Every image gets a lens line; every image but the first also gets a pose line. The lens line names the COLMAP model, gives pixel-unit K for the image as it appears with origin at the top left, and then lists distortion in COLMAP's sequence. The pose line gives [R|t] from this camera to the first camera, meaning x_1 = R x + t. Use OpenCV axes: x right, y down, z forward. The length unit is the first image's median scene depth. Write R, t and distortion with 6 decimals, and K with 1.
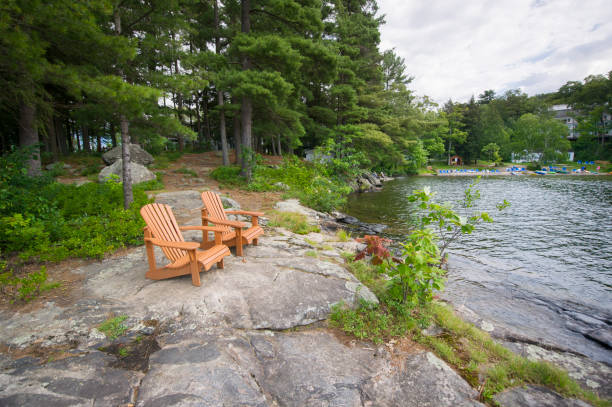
lens RADIAL K [[264.6, 0, 304.9], [0, 264.6, 205.6], [0, 0, 1]] dist [-0.017400, -0.000910]
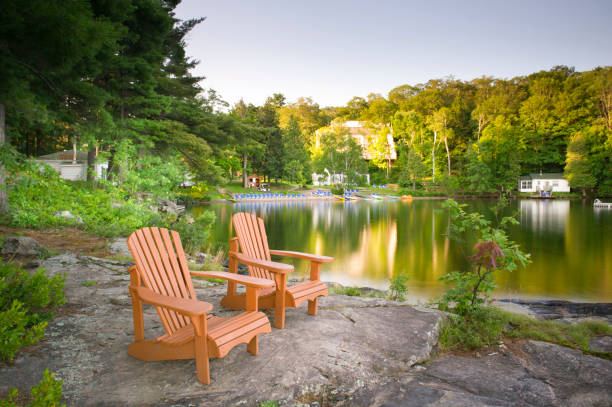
lens RADIAL K [[421.6, 0, 306.0], [0, 421.6, 203.5], [0, 0, 1]] dist [-0.058192, 0.000377]
pose [[0.788875, -0.011386, 0.614448, -0.219336], [0.081048, 0.993023, -0.085655, 0.003519], [-0.609185, 0.117371, 0.784294, 0.045967]]
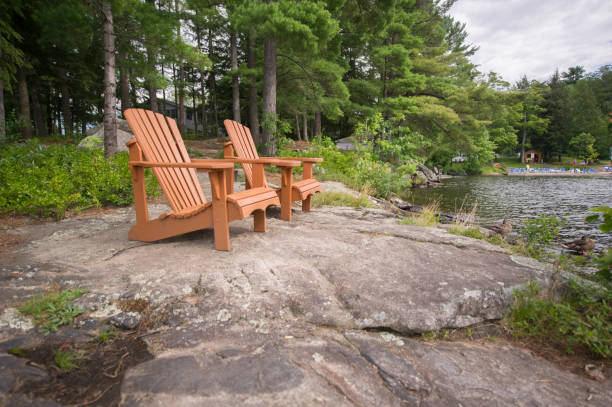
lens RADIAL K [[330.7, 0, 306.0], [0, 330.7, 203.5], [0, 0, 1]] dist [-0.002849, -0.001747]
pose [[0.997269, 0.019464, -0.071238, -0.045429], [-0.021711, 0.999287, -0.030904, 0.051739], [0.070586, 0.032366, 0.996980, 0.080092]]
